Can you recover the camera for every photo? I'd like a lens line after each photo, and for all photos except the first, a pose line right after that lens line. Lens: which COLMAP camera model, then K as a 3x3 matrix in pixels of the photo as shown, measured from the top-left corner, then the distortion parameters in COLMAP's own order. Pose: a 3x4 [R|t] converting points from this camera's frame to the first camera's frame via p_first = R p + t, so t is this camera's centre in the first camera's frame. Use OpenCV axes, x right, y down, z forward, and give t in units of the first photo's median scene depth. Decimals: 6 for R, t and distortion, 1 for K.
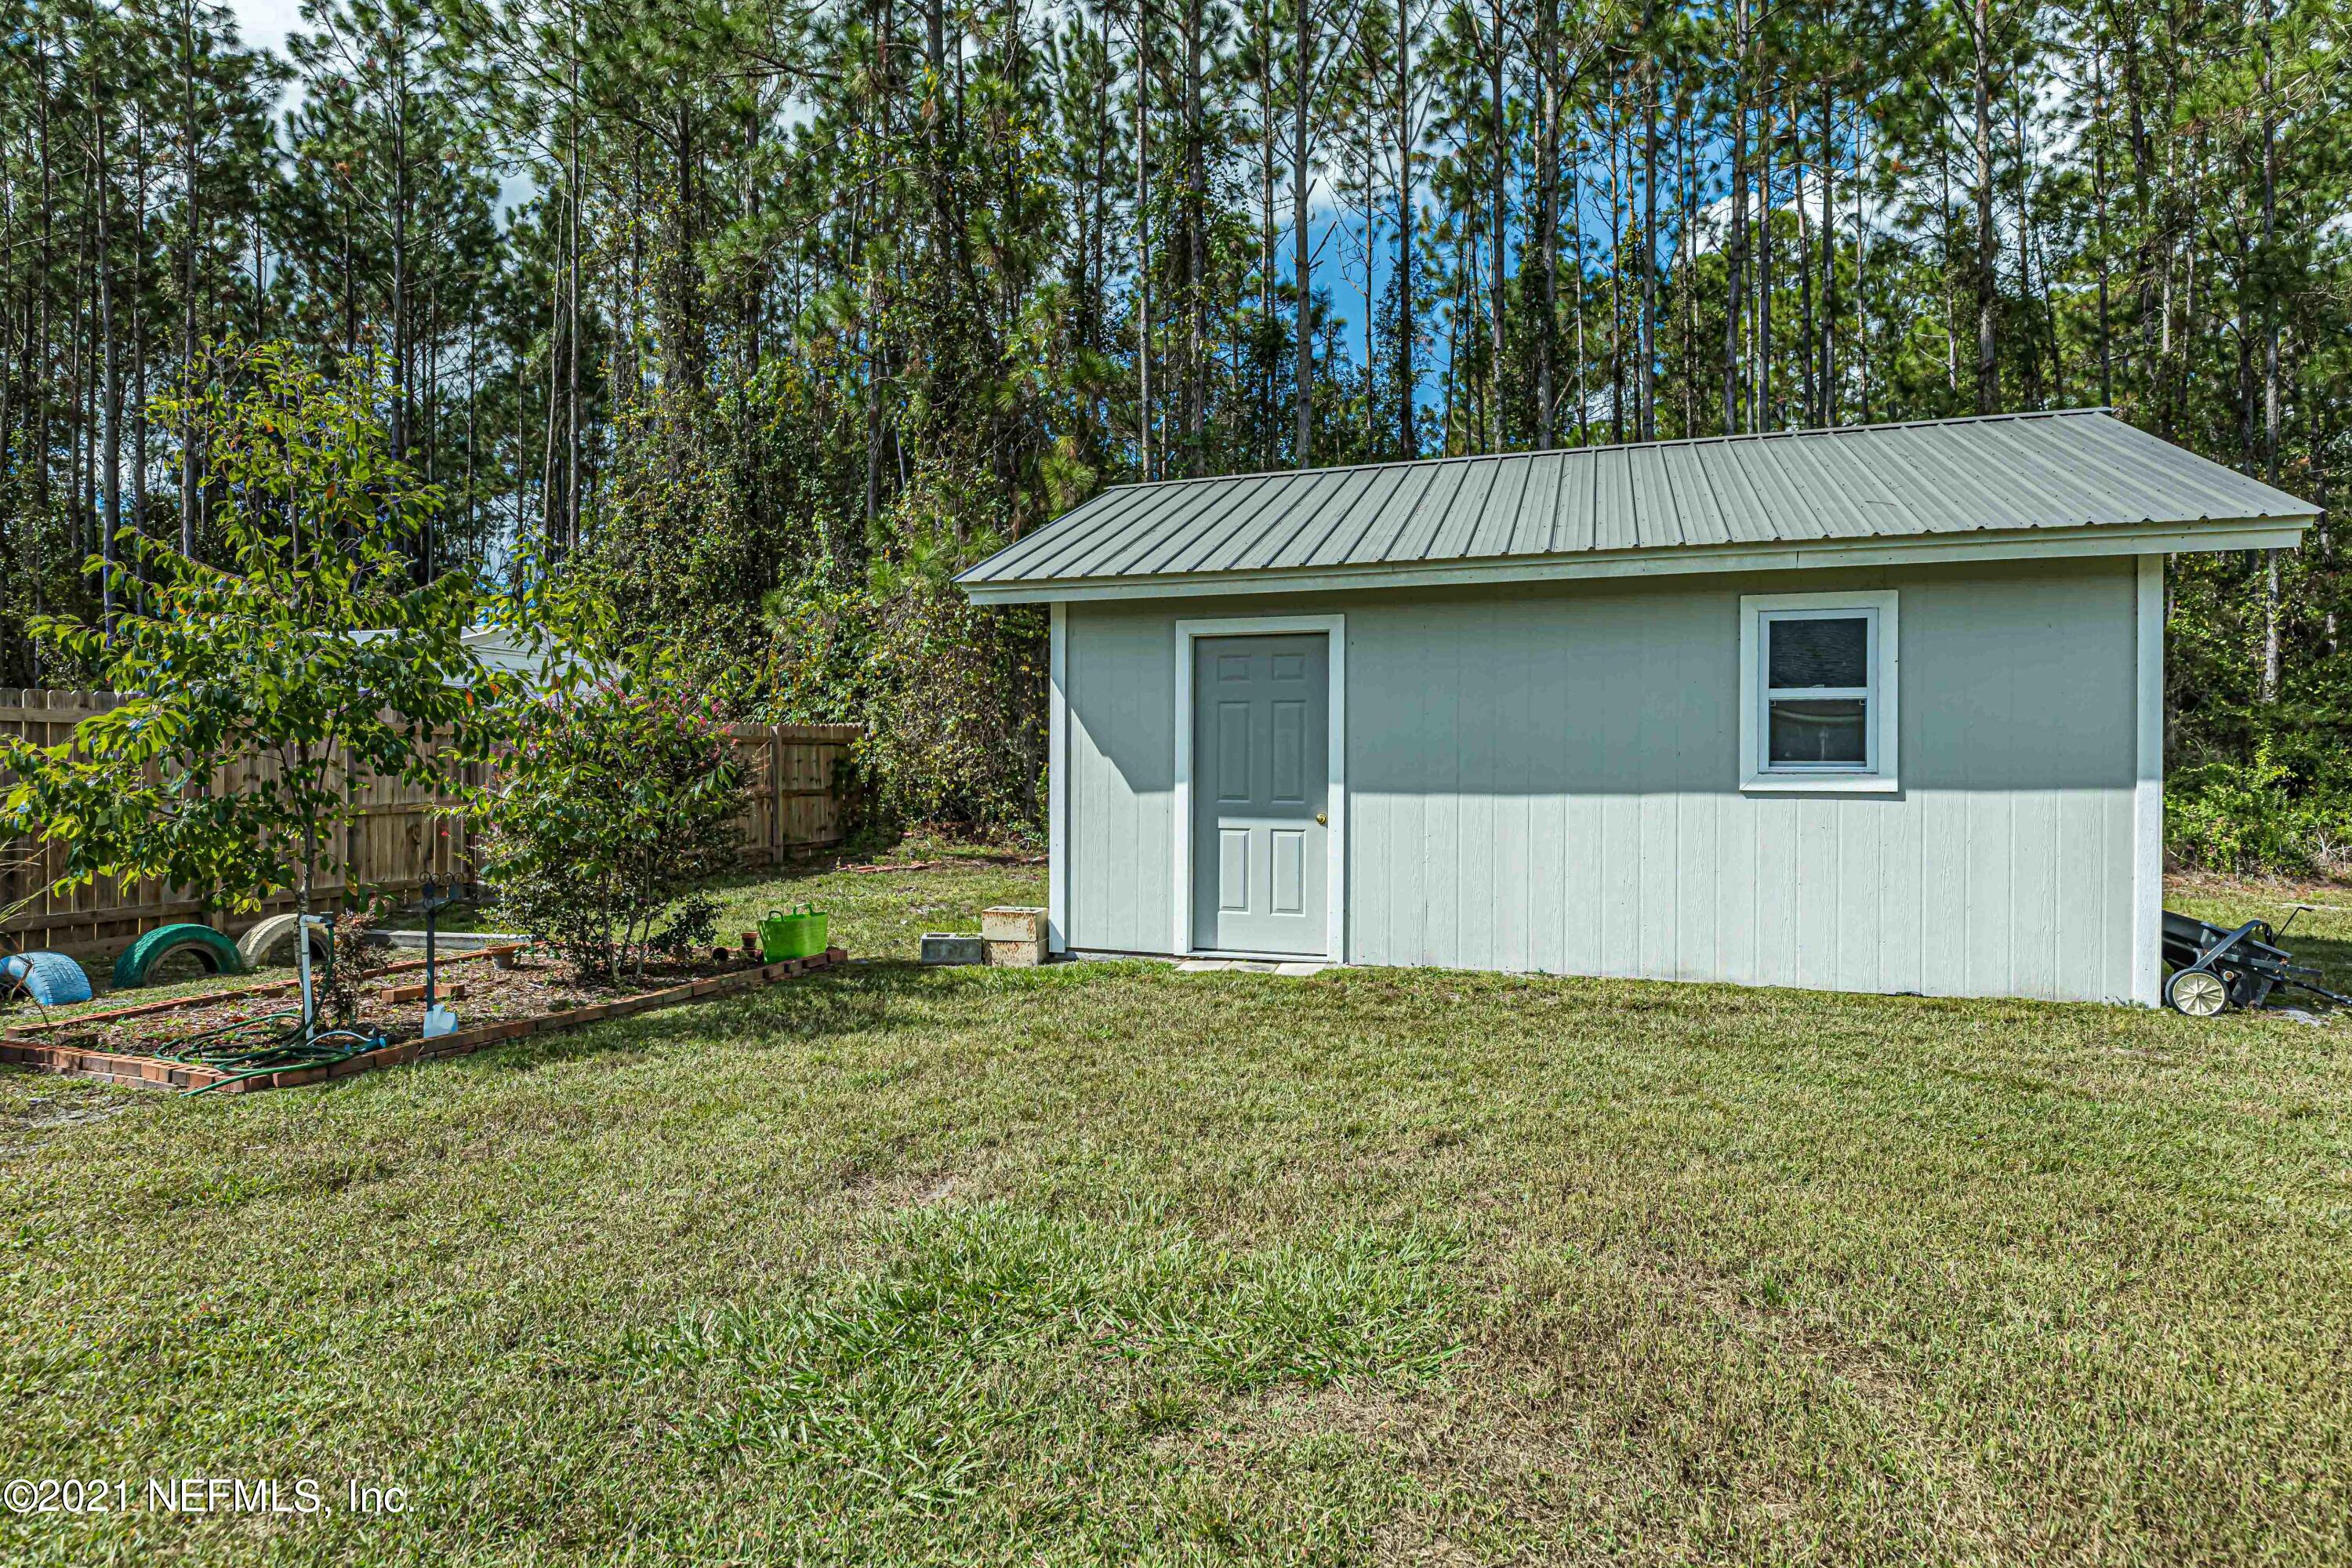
lens RADIAL K [[1349.8, 0, 1176.0], [0, 1349.8, 784.0], [0, 0, 1]] dist [0.001858, 0.001032]
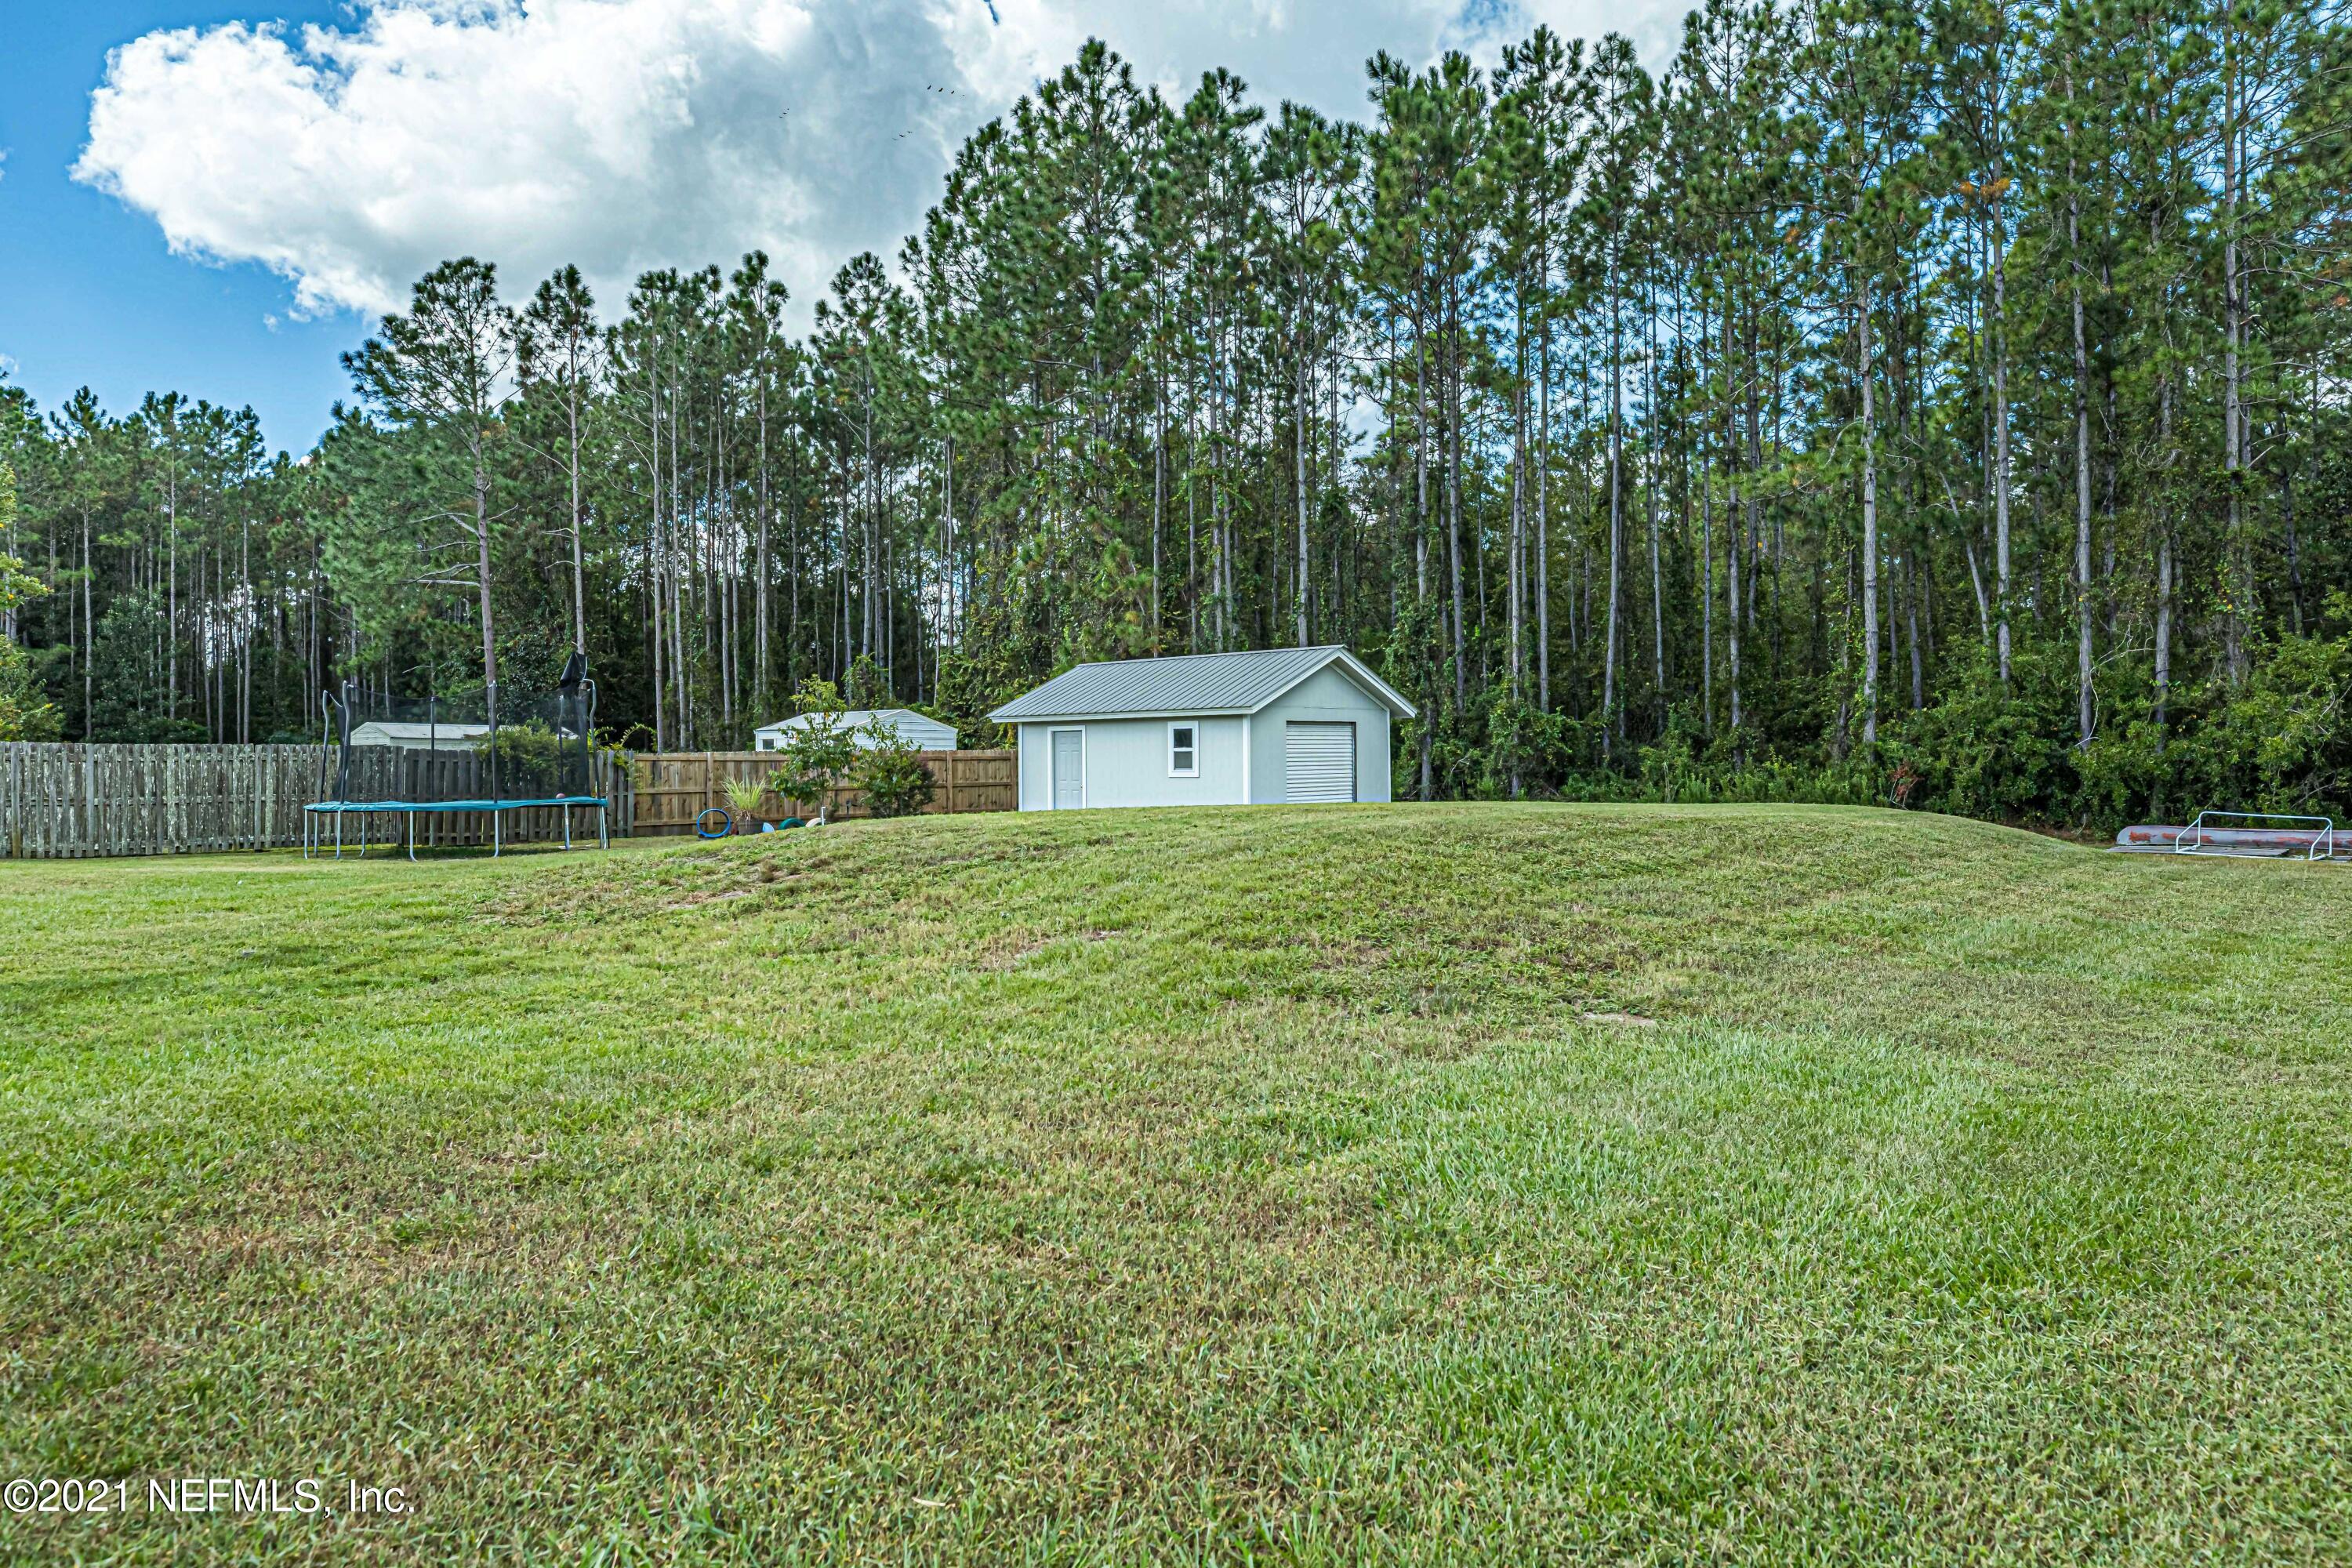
lens RADIAL K [[1539.4, 0, 1166.6], [0, 1539.4, 775.9], [0, 0, 1]] dist [-0.001086, 0.000439]
pose [[0.937464, -0.010883, -0.347913, 1.832228], [0.011667, 0.999932, 0.000157, 0.002540], [0.347888, -0.004206, 0.937527, -2.806951]]
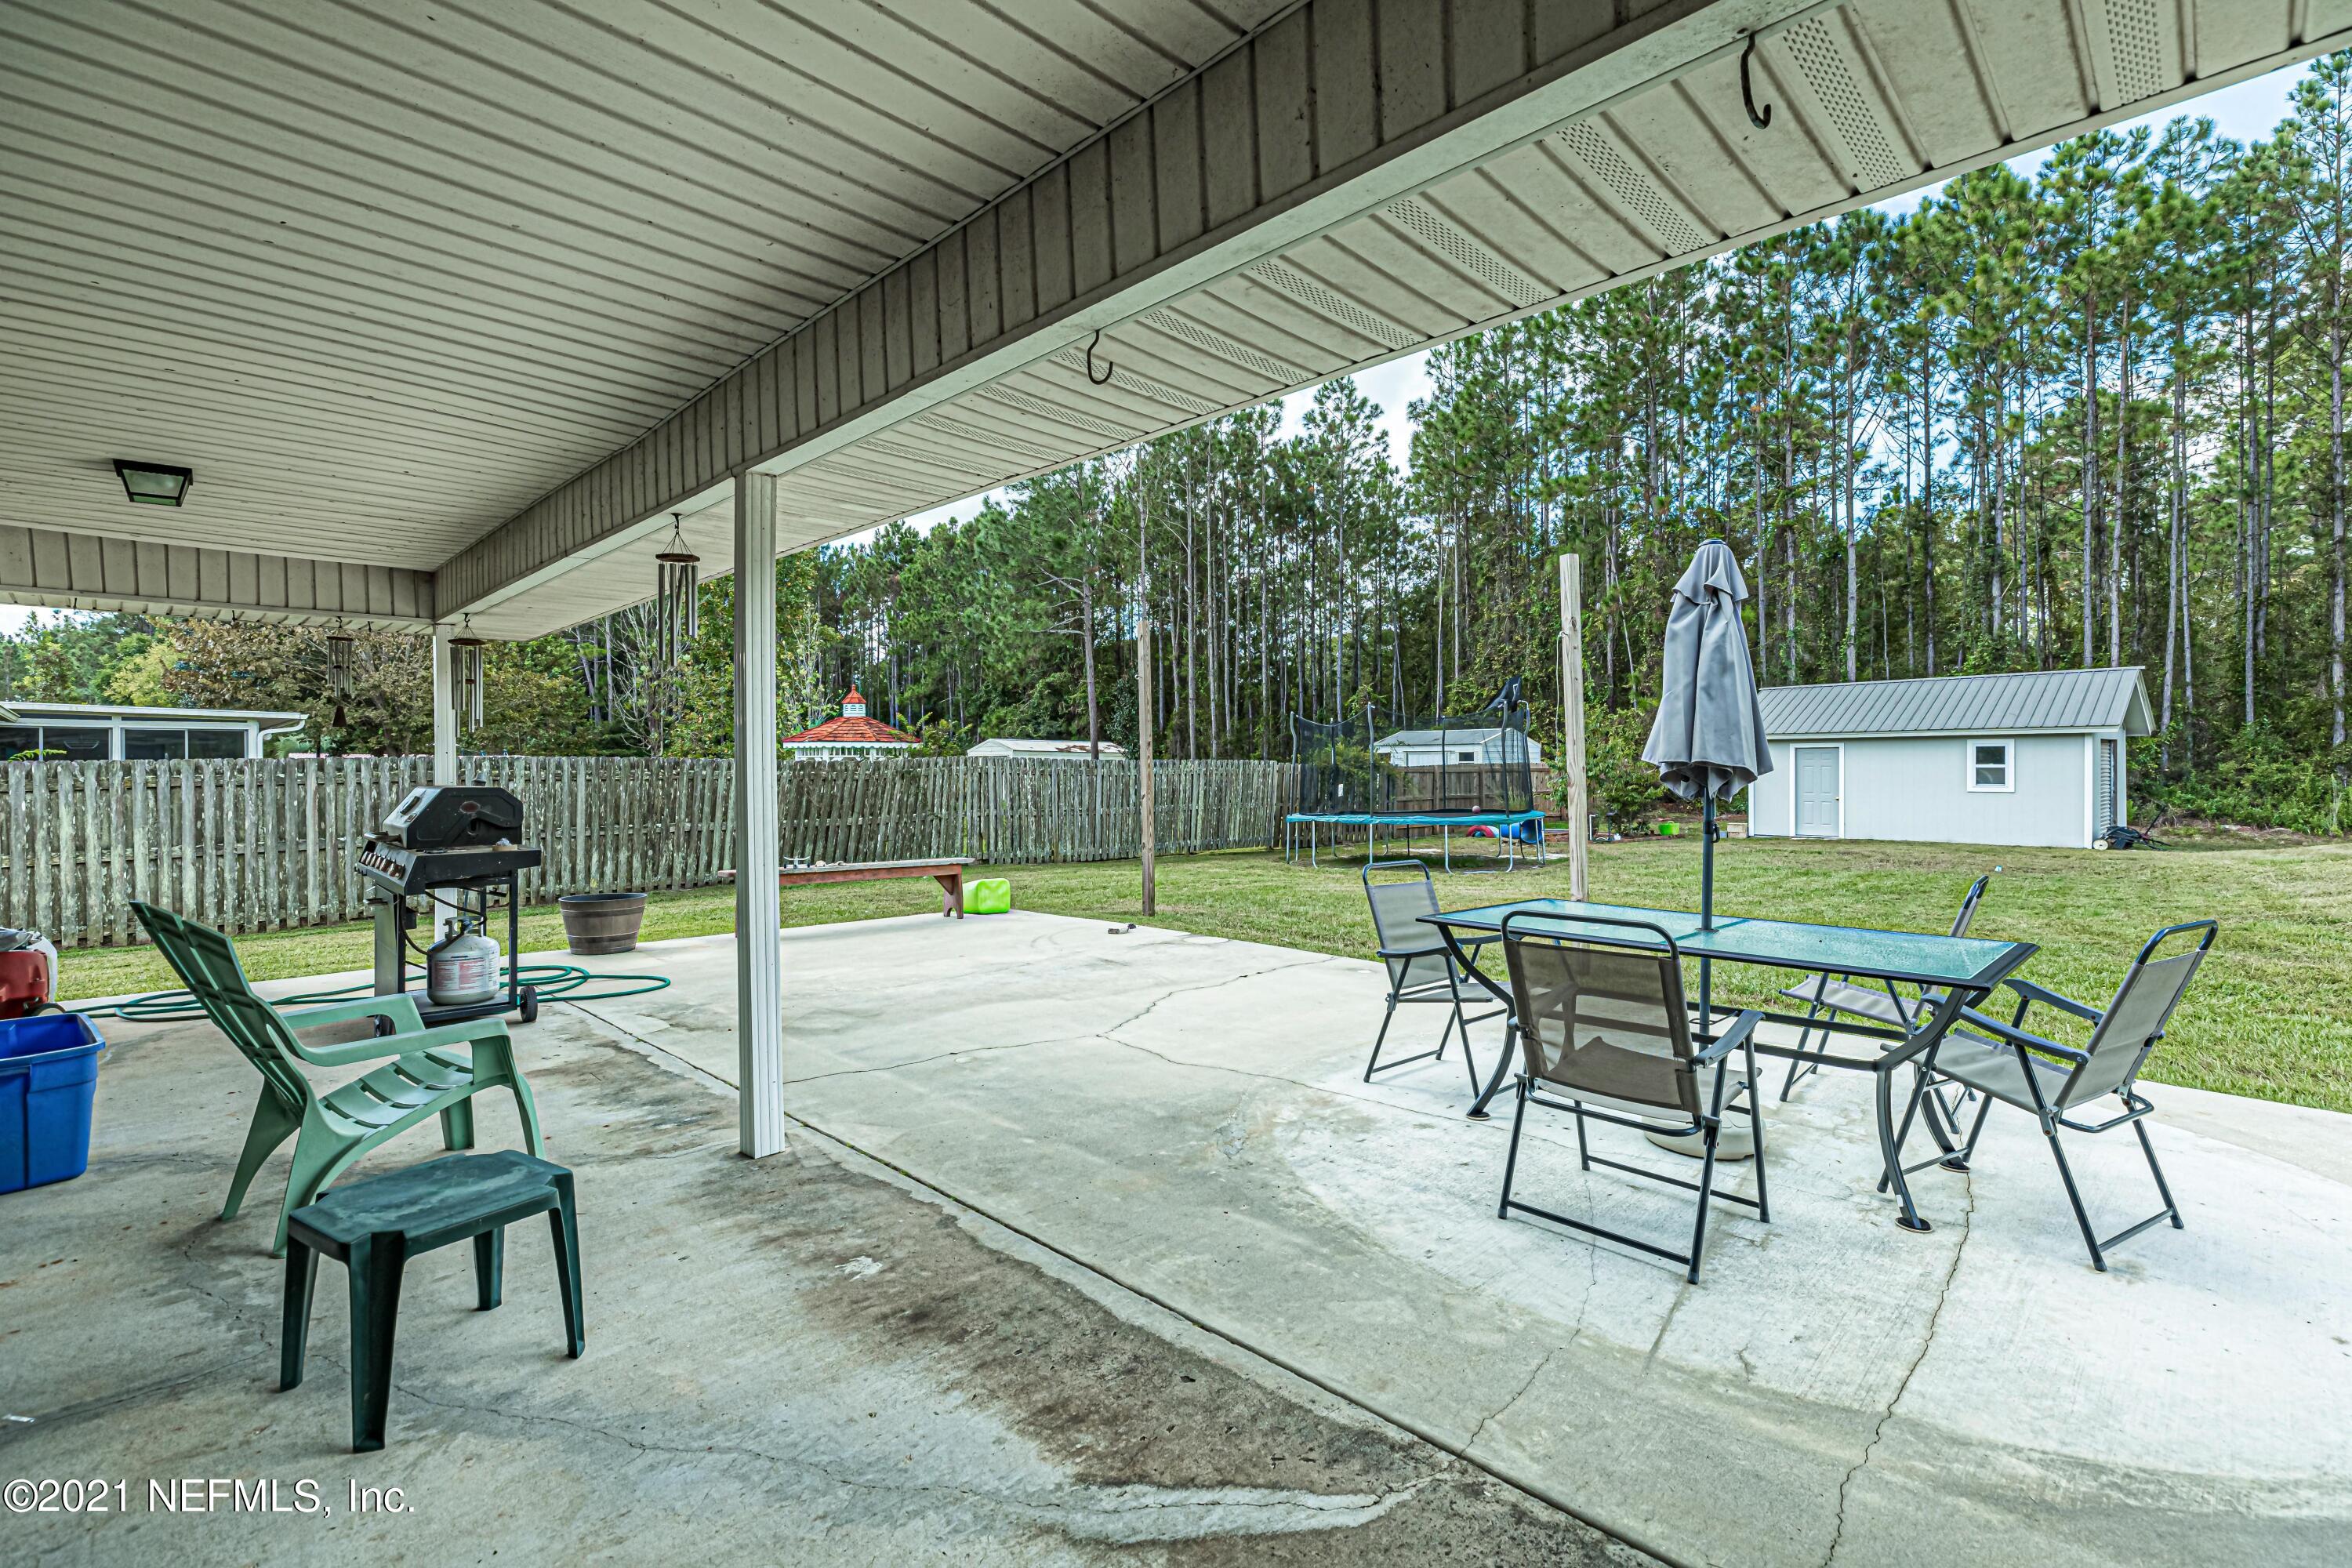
lens RADIAL K [[1068.9, 0, 1171.9], [0, 1068.9, 777.8], [0, 0, 1]] dist [0.000268, 0.000066]
pose [[0.885781, -0.004498, -0.464081, -0.158306], [0.005263, 0.999986, 0.000353, -0.046177], [0.464073, -0.002755, 0.885792, -2.653590]]
